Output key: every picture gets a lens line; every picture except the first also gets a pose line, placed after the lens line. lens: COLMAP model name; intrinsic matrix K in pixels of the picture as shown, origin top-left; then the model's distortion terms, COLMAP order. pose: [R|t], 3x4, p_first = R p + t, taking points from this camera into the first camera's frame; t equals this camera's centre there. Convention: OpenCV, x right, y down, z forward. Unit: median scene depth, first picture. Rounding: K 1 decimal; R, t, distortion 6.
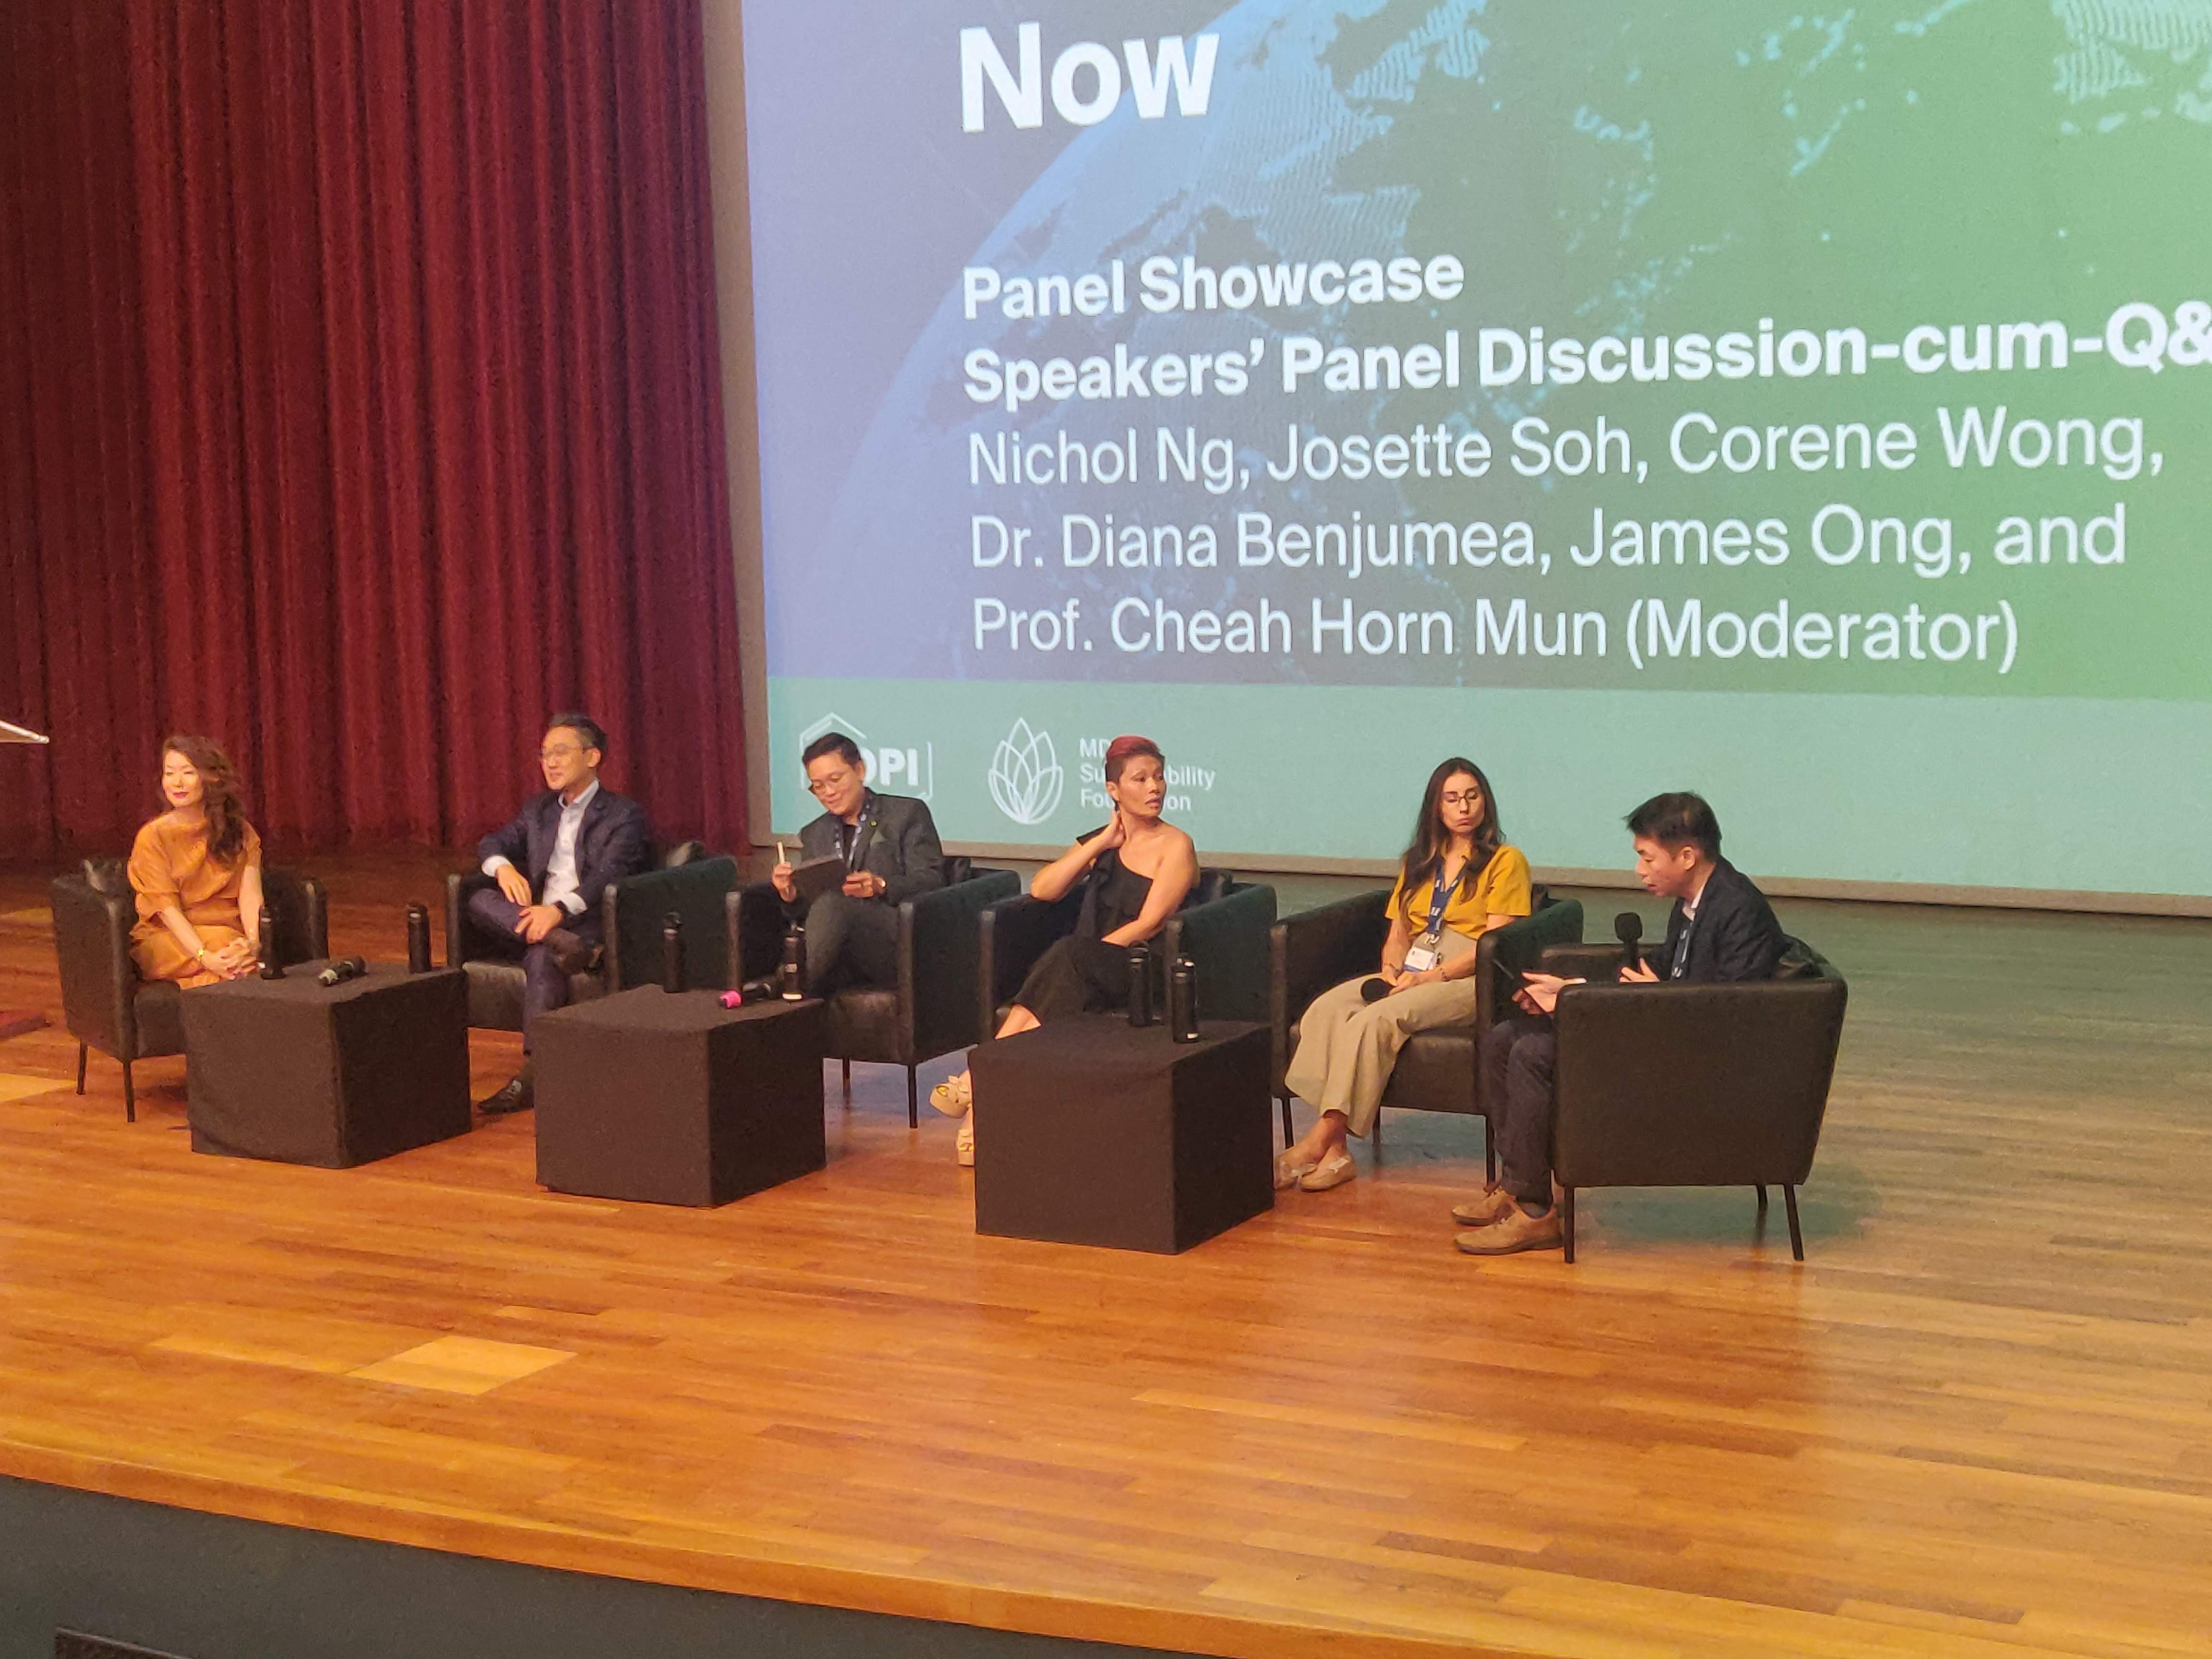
lens RADIAL K [[3311.8, 0, 1163.3], [0, 3311.8, 826.7], [0, 0, 1]] dist [0.026704, -0.288205]
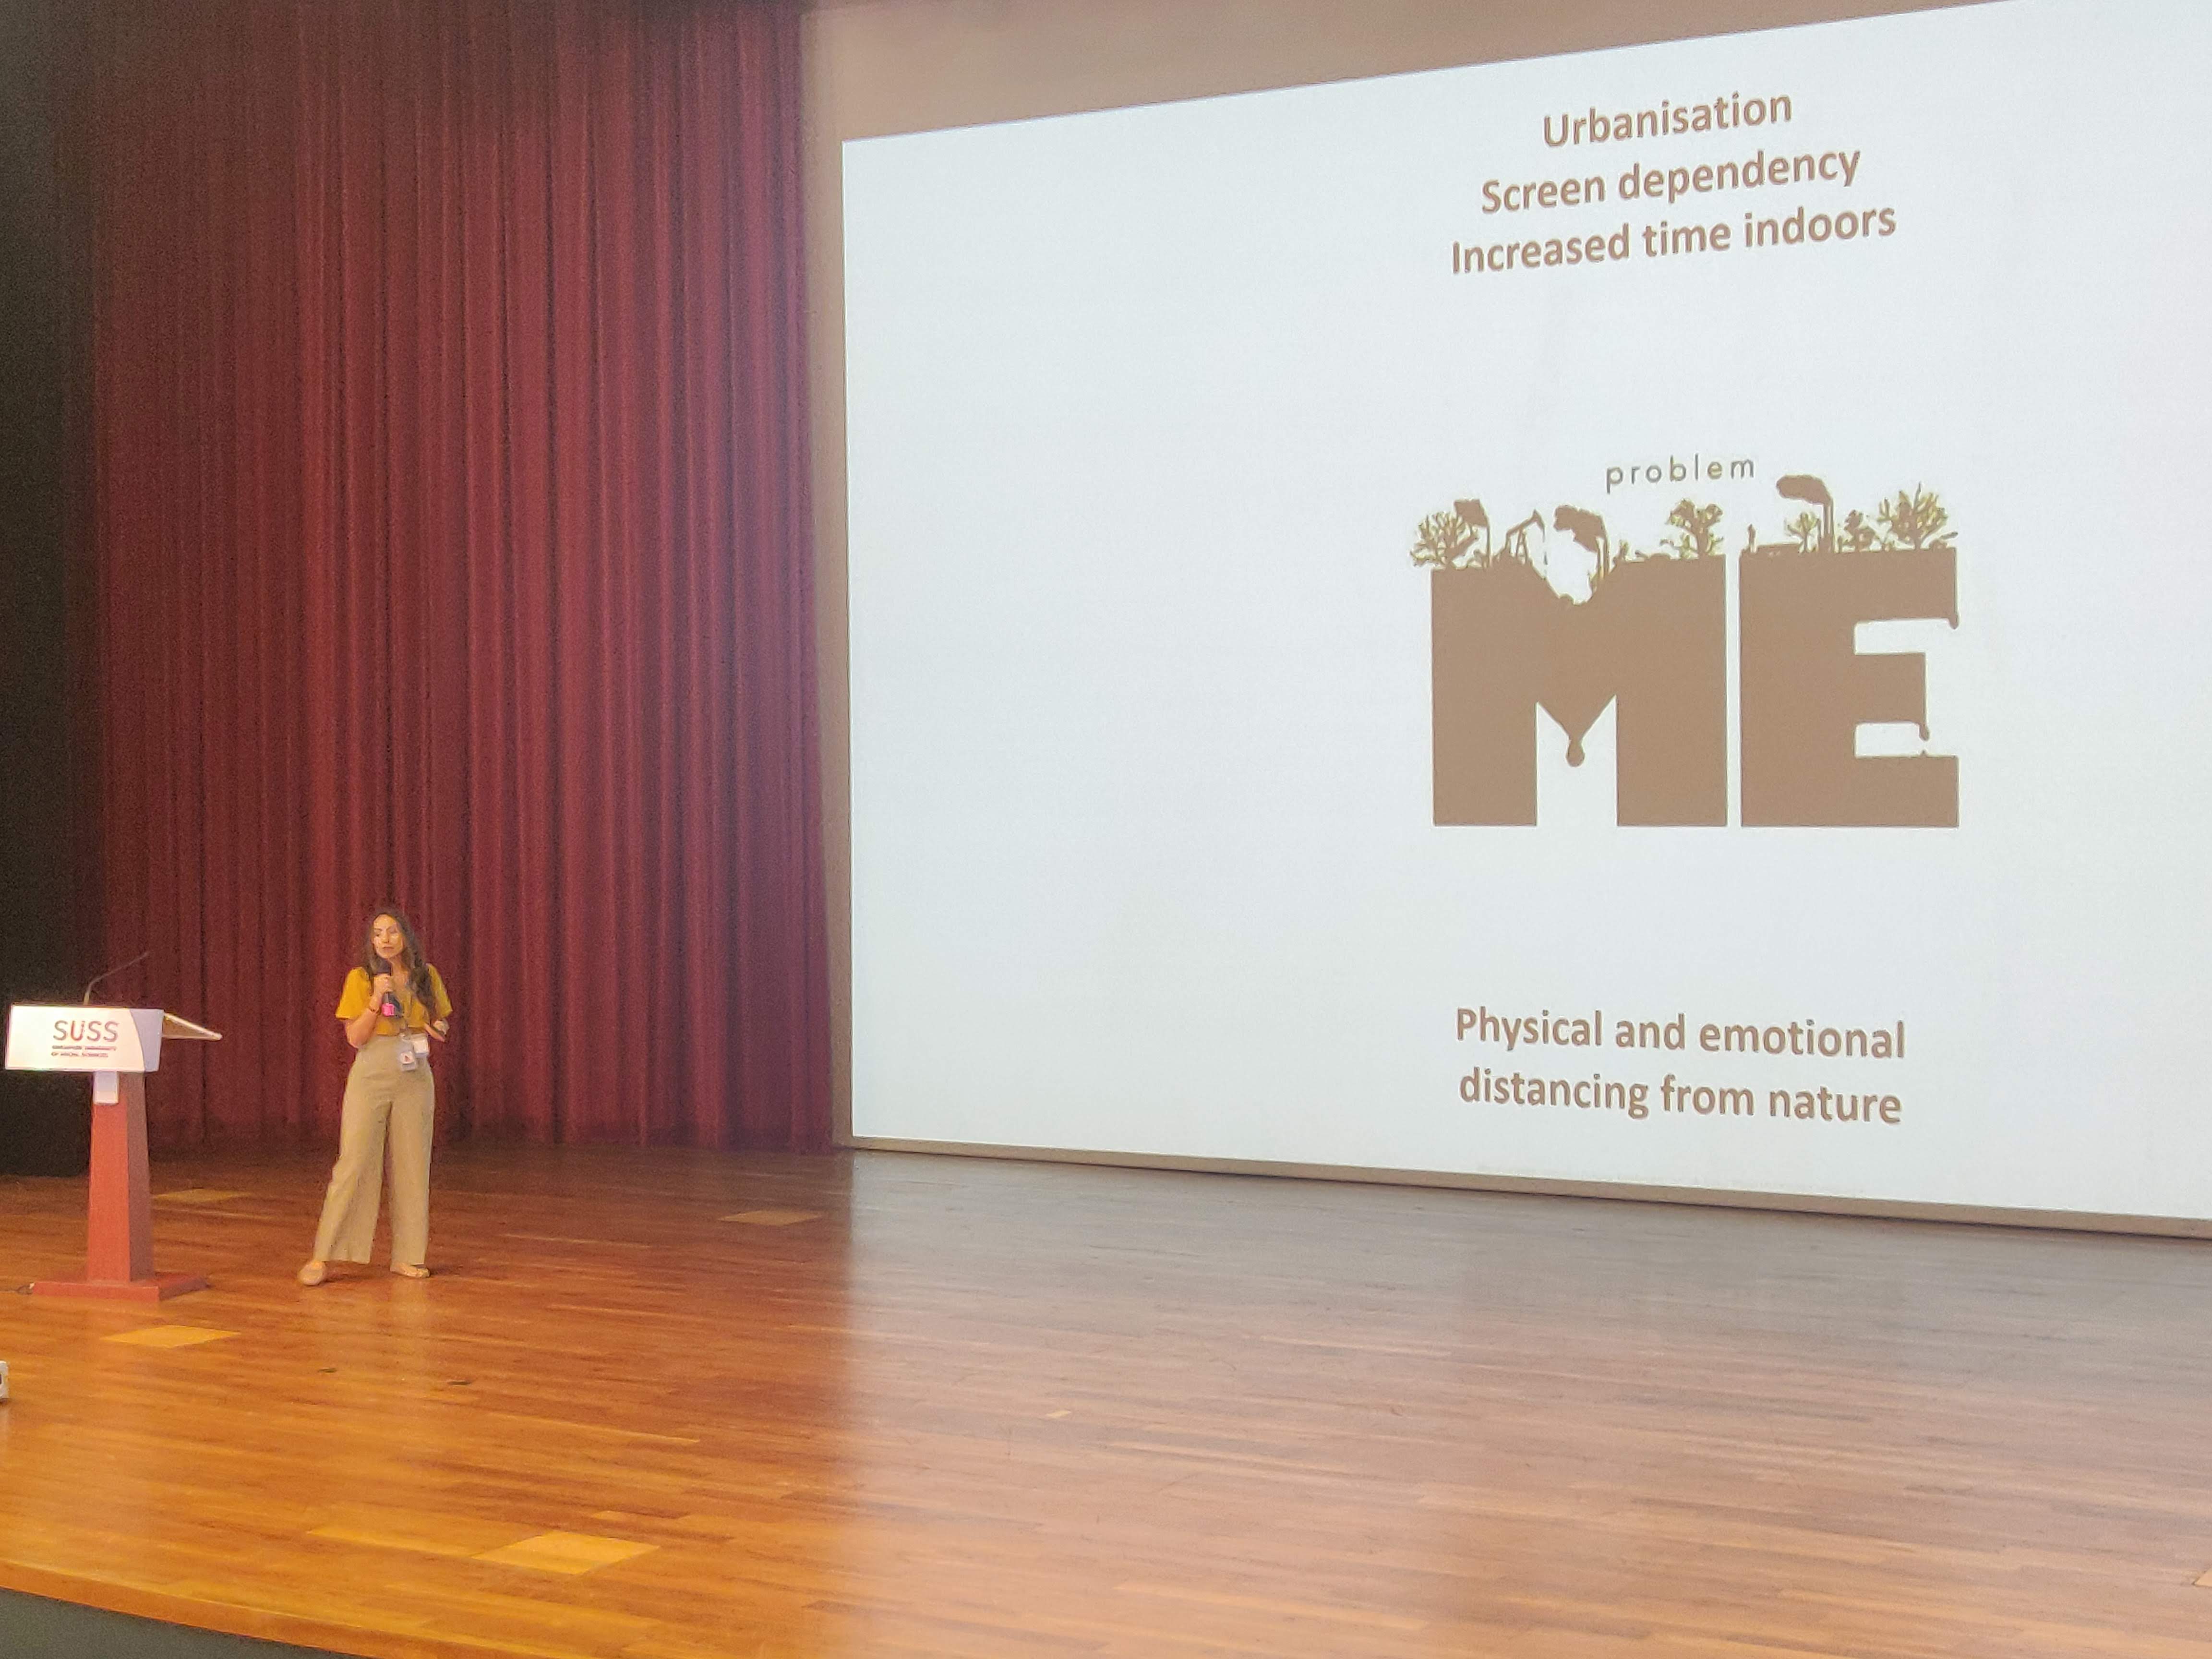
lens RADIAL K [[3311.8, 0, 1163.3], [0, 3311.8, 826.7], [0, 0, 1]] dist [0.026704, -0.288205]
pose [[0.999351, 0.016267, -0.032151, 0.037646], [-0.019396, 0.994845, -0.099534, 0.013379], [0.030367, 0.100093, 0.994515, -0.203951]]
